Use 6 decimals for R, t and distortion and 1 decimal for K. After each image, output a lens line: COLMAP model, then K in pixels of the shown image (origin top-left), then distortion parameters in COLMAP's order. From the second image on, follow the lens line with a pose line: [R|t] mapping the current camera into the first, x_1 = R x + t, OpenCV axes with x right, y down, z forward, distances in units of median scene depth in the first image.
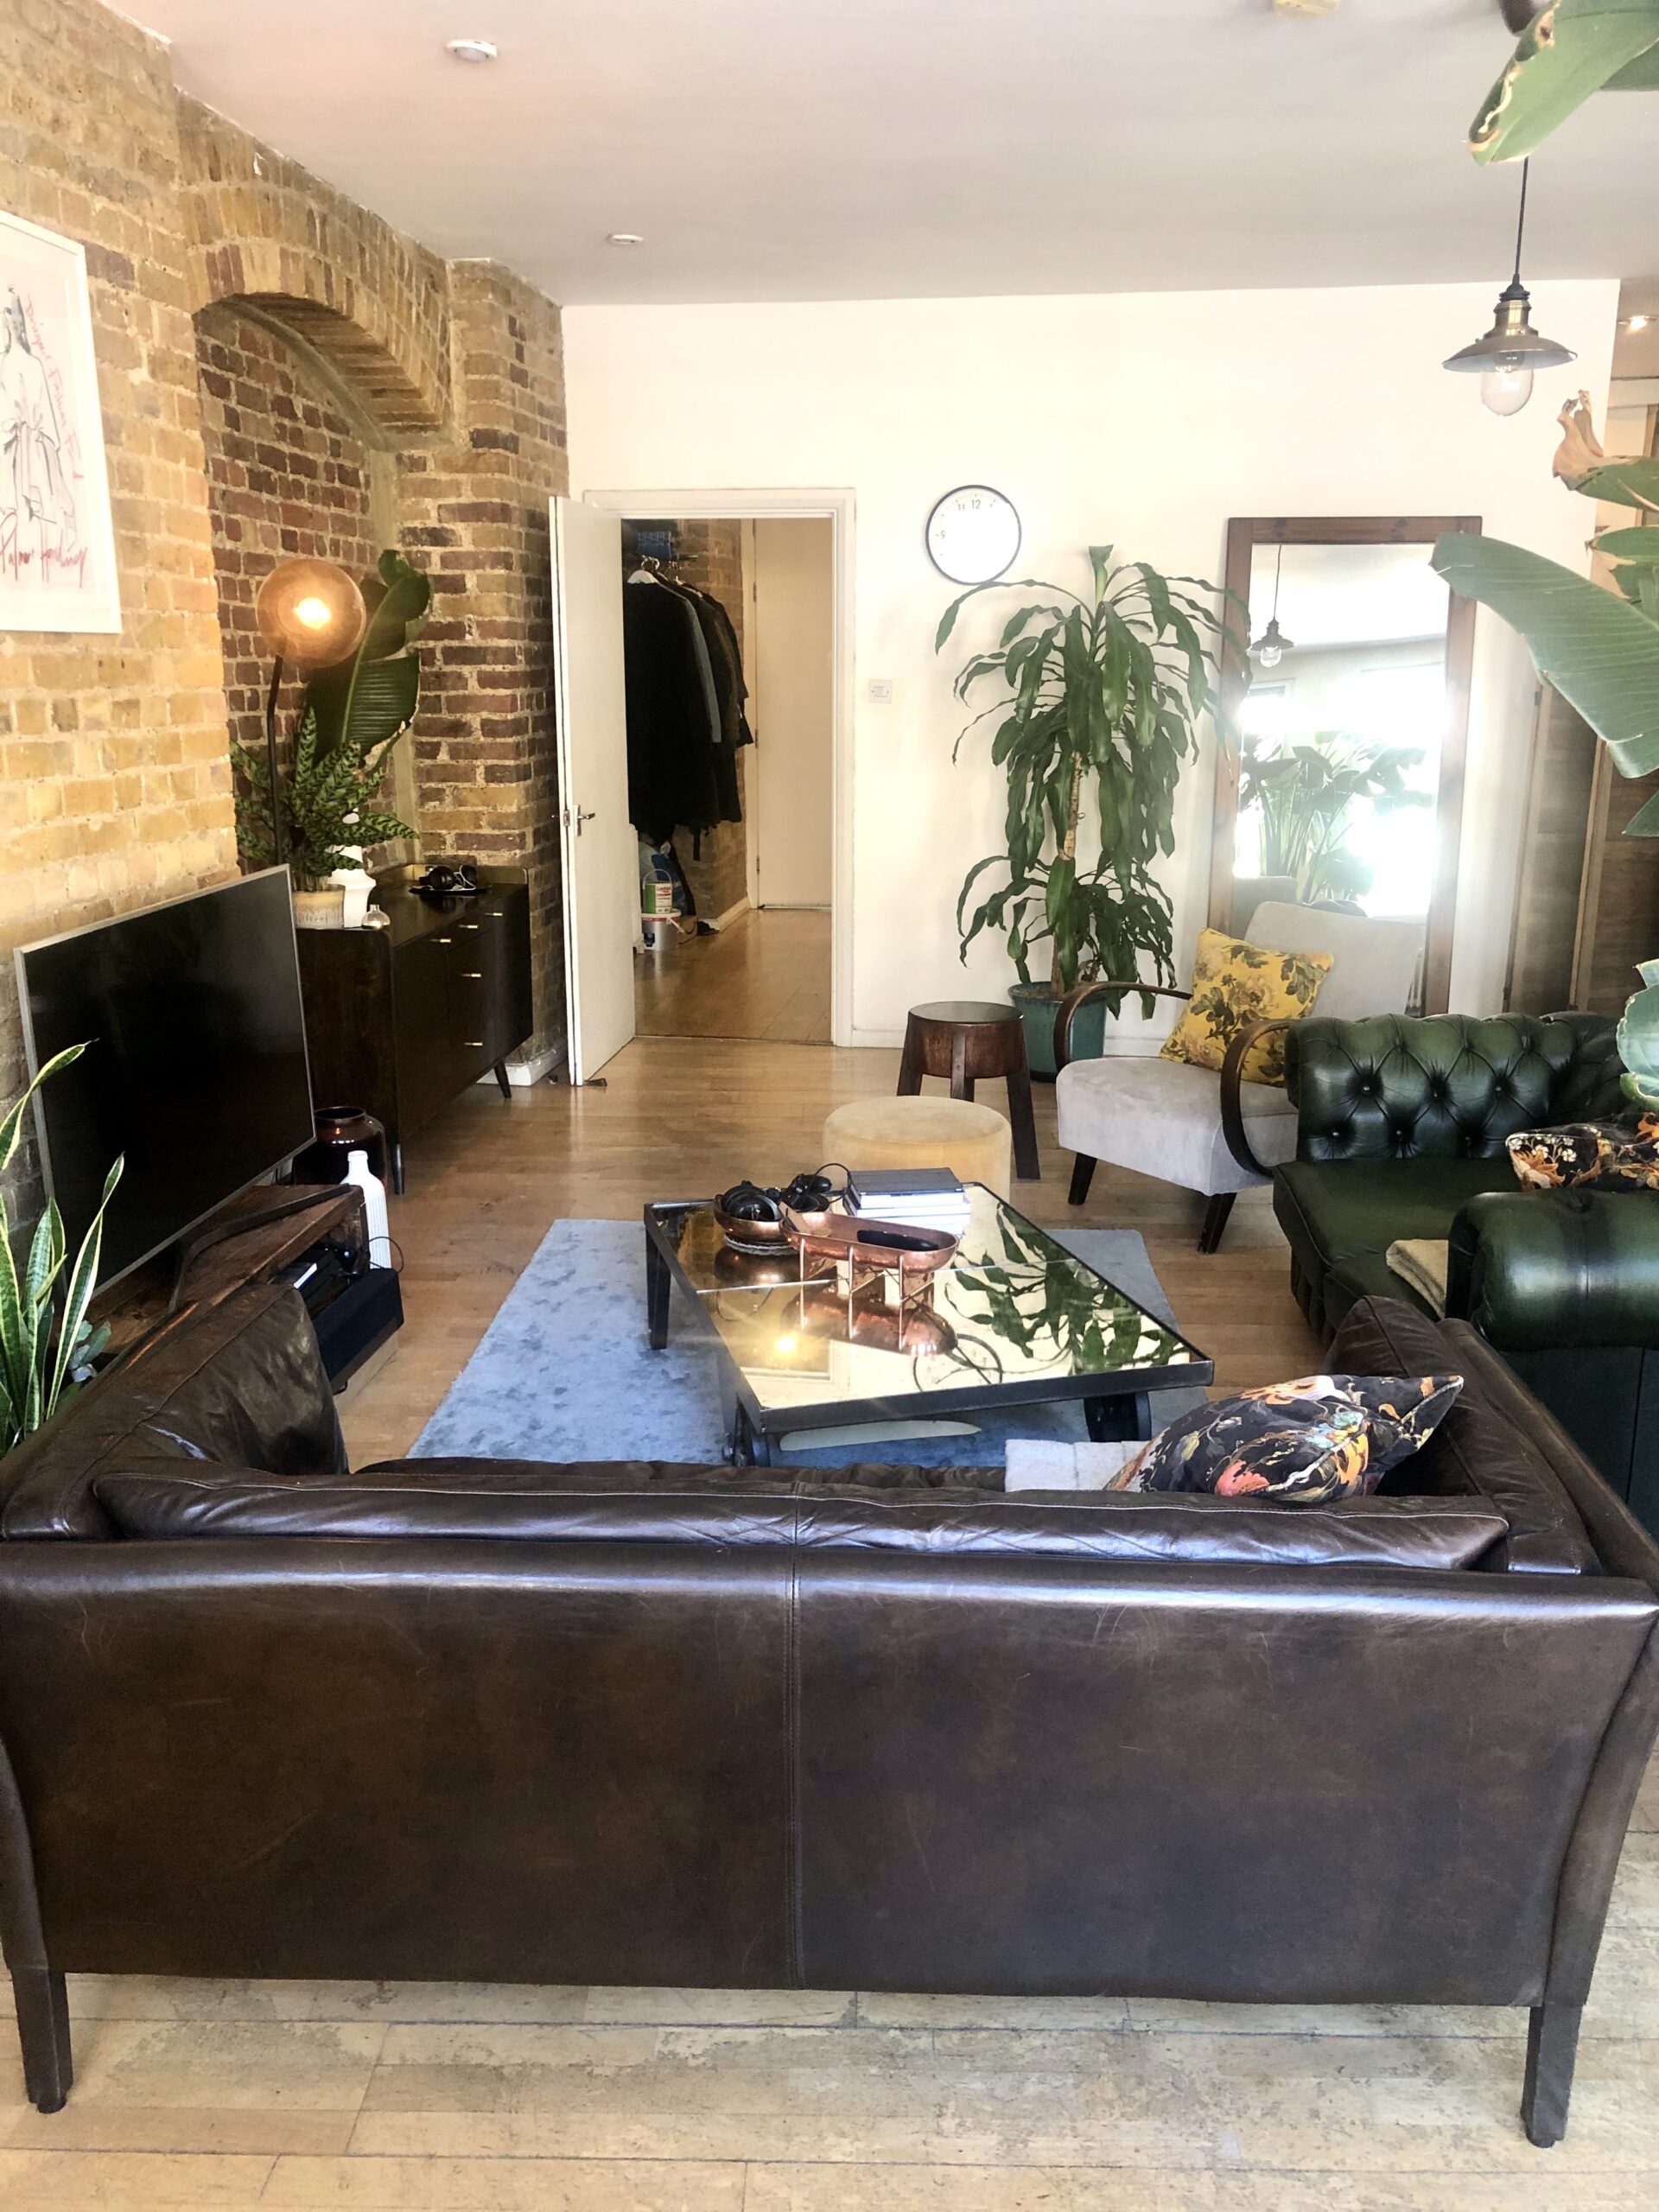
lens RADIAL K [[1829.9, 0, 824.5], [0, 1829.9, 1105.5], [0, 0, 1]] dist [0.016300, 0.007917]
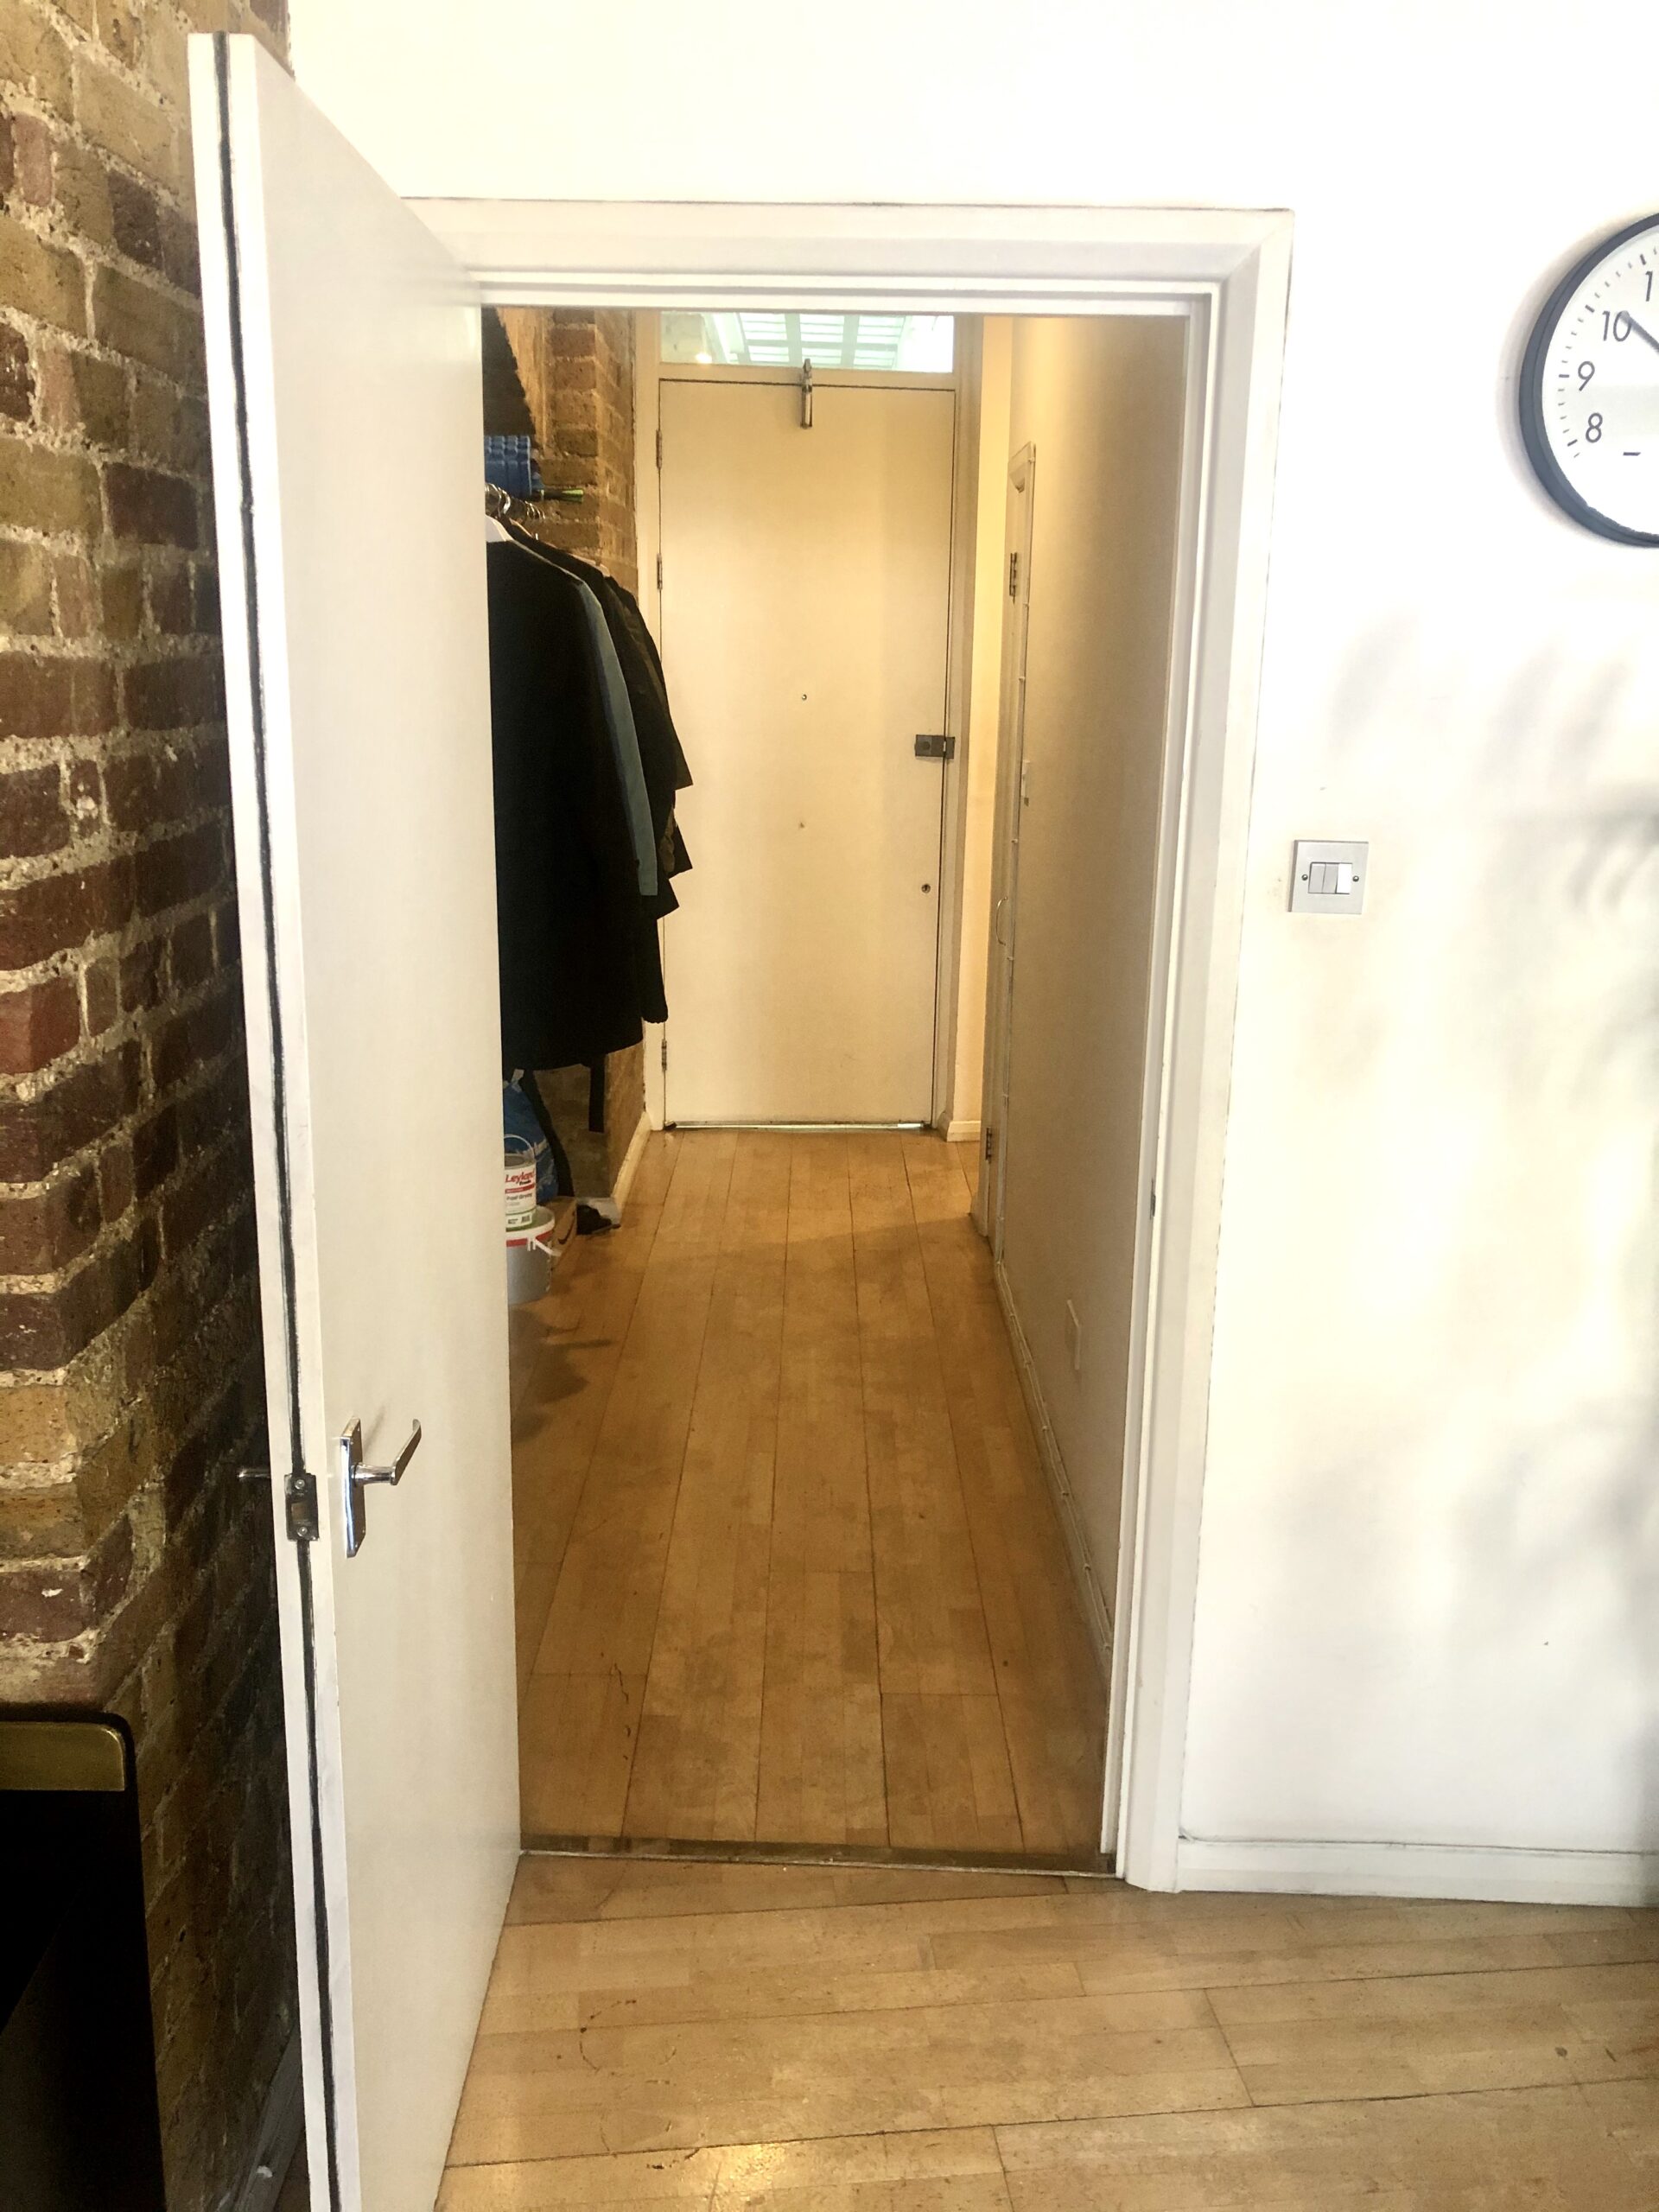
lens RADIAL K [[1829.9, 0, 824.5], [0, 1829.9, 1105.5], [0, 0, 1]] dist [0.016300, 0.007917]
pose [[0.991494, -0.012461, 0.129553, -0.100481], [0.011956, 0.999918, 0.004672, -0.199695], [-0.129600, -0.003084, 0.991562, 0.730867]]
